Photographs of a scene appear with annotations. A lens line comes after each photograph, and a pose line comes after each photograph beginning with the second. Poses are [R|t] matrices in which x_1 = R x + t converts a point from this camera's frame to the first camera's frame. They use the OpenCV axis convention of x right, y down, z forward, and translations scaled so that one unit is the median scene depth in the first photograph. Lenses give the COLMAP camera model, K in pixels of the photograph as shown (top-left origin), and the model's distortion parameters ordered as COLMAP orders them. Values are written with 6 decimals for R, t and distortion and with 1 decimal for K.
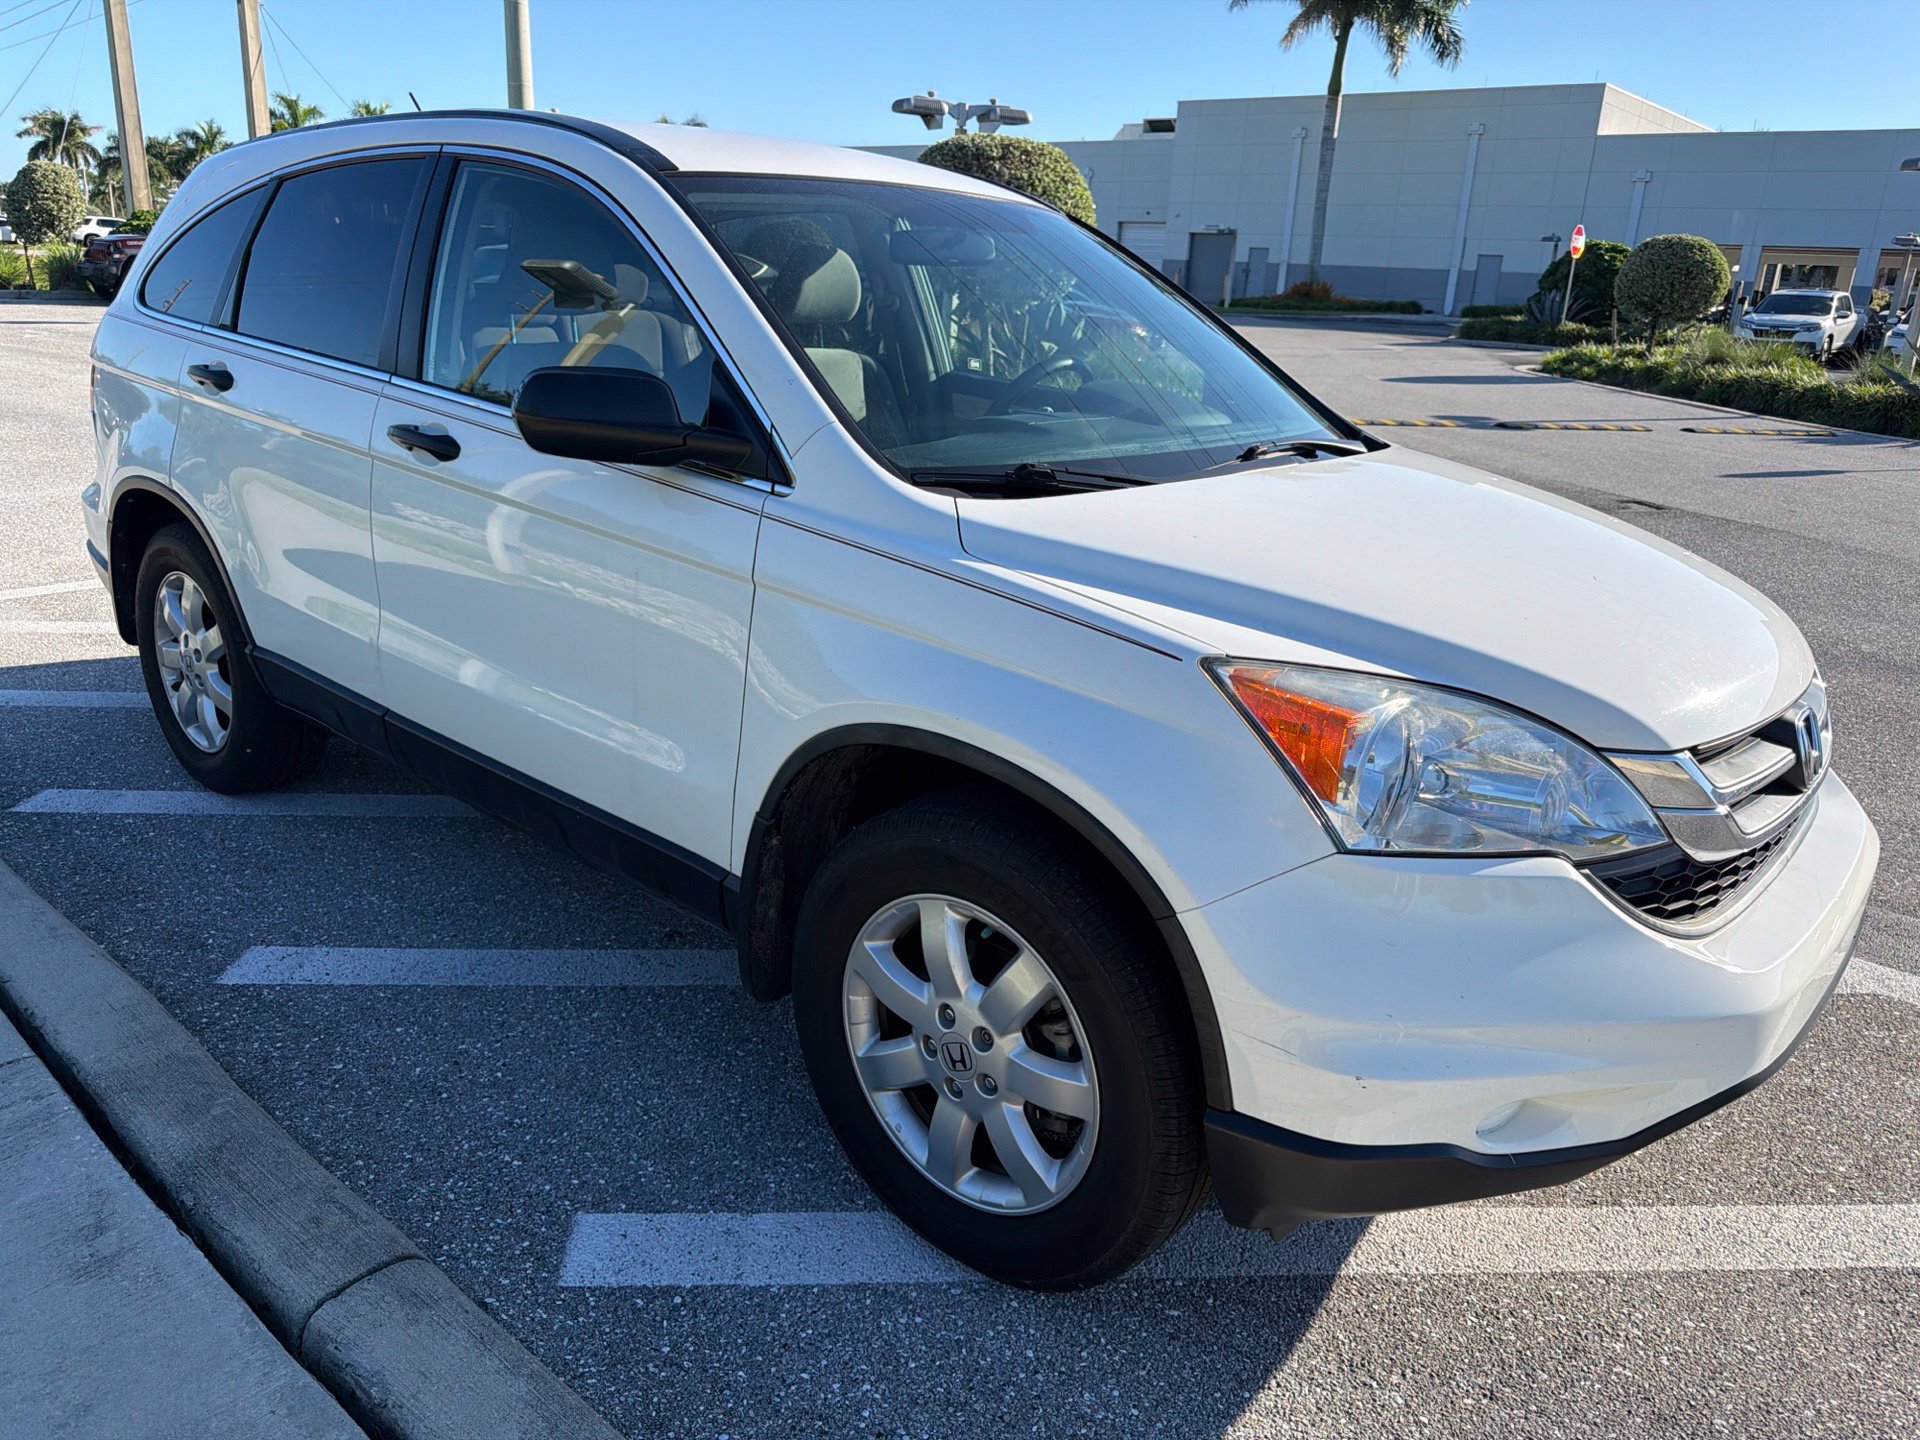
lens RADIAL K [[1366.0, 0, 969.4], [0, 1366.0, 721.6], [0, 0, 1]] dist [0.012056, -0.019064]
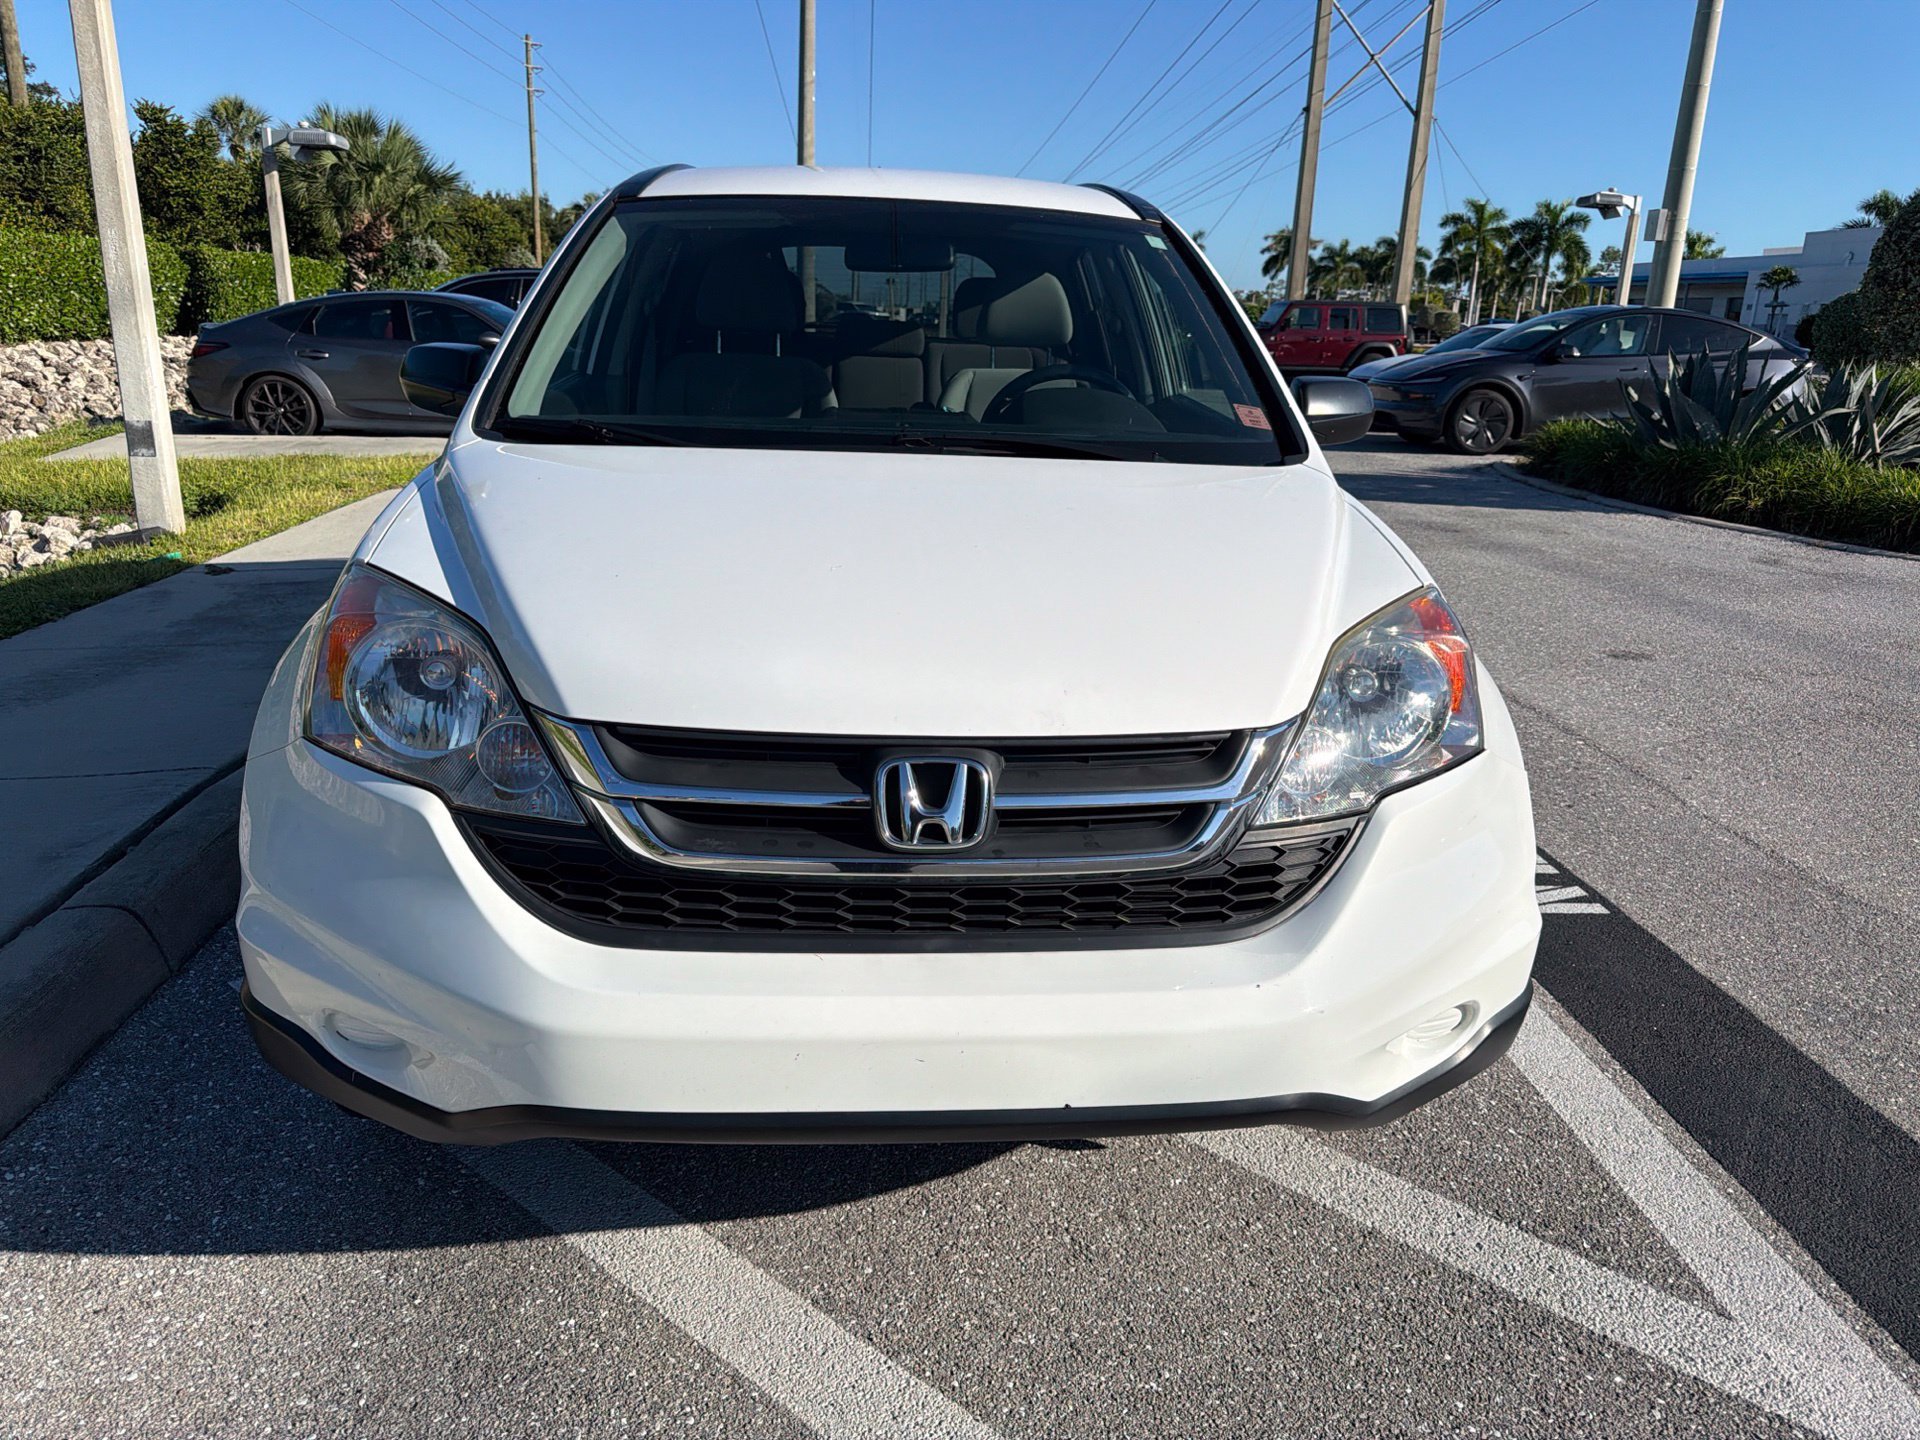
lens RADIAL K [[1366.0, 0, 971.5], [0, 1366.0, 723.1], [0, 0, 1]] dist [0.012056, -0.019064]
pose [[0.711937, 0.177720, -0.679383, 0.646042], [-0.219360, 0.975317, 0.025263, -0.027756], [0.667103, 0.131044, 0.733349, 0.253767]]
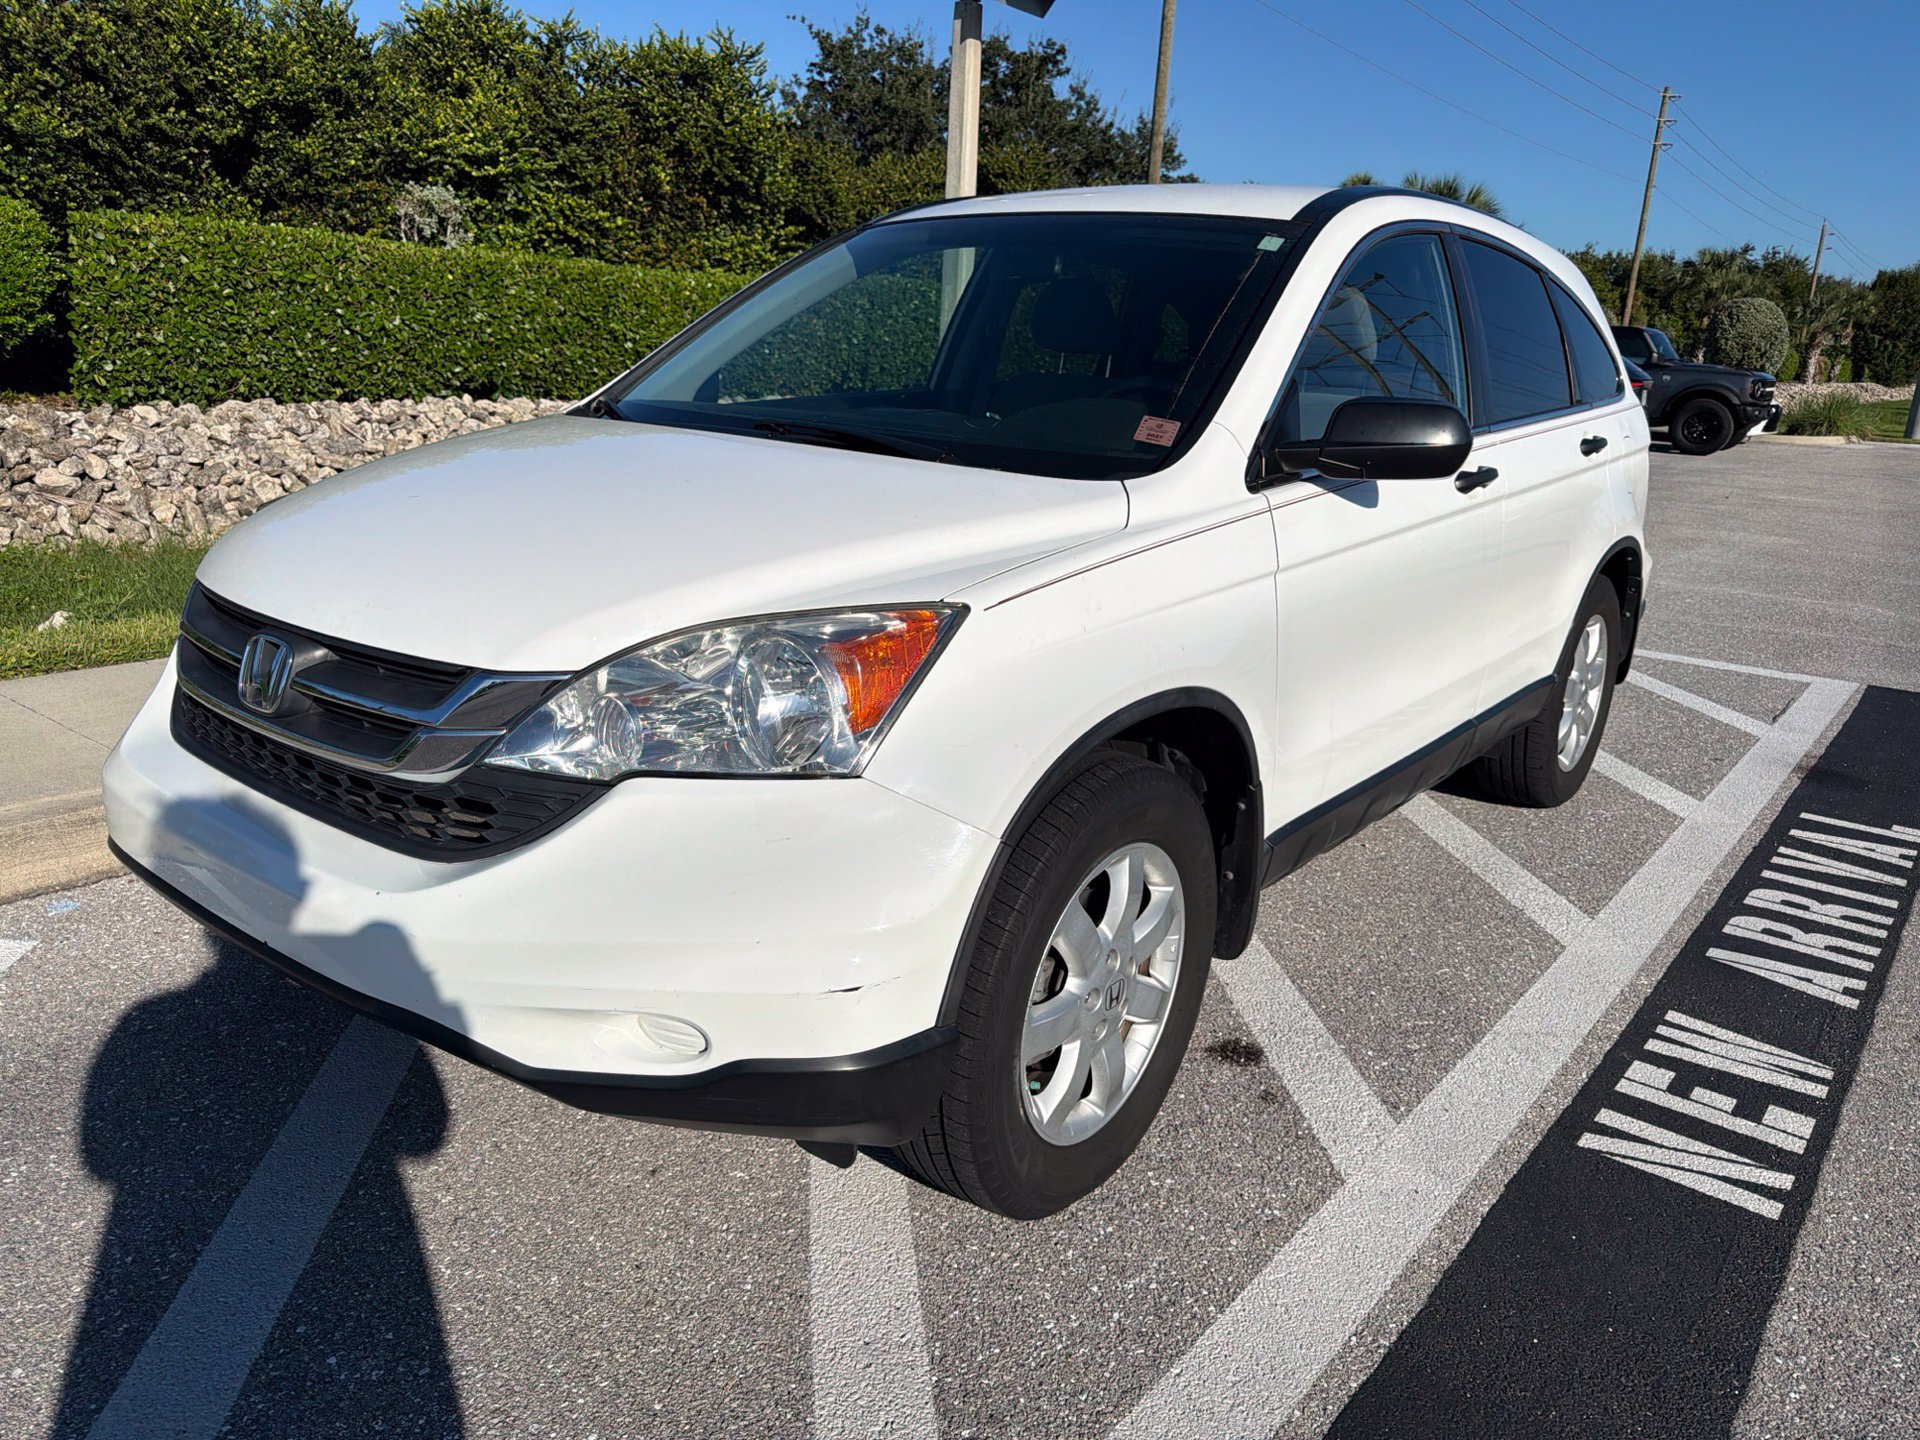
lens RADIAL K [[1366.0, 0, 957.7], [0, 1366.0, 722.9], [0, 0, 1]] dist [0.012056, -0.019064]
pose [[0.038149, 0.230604, -0.972300, 0.886341], [-0.353168, 0.913324, 0.202759, -0.176930], [0.934782, 0.335650, 0.116285, 0.767038]]
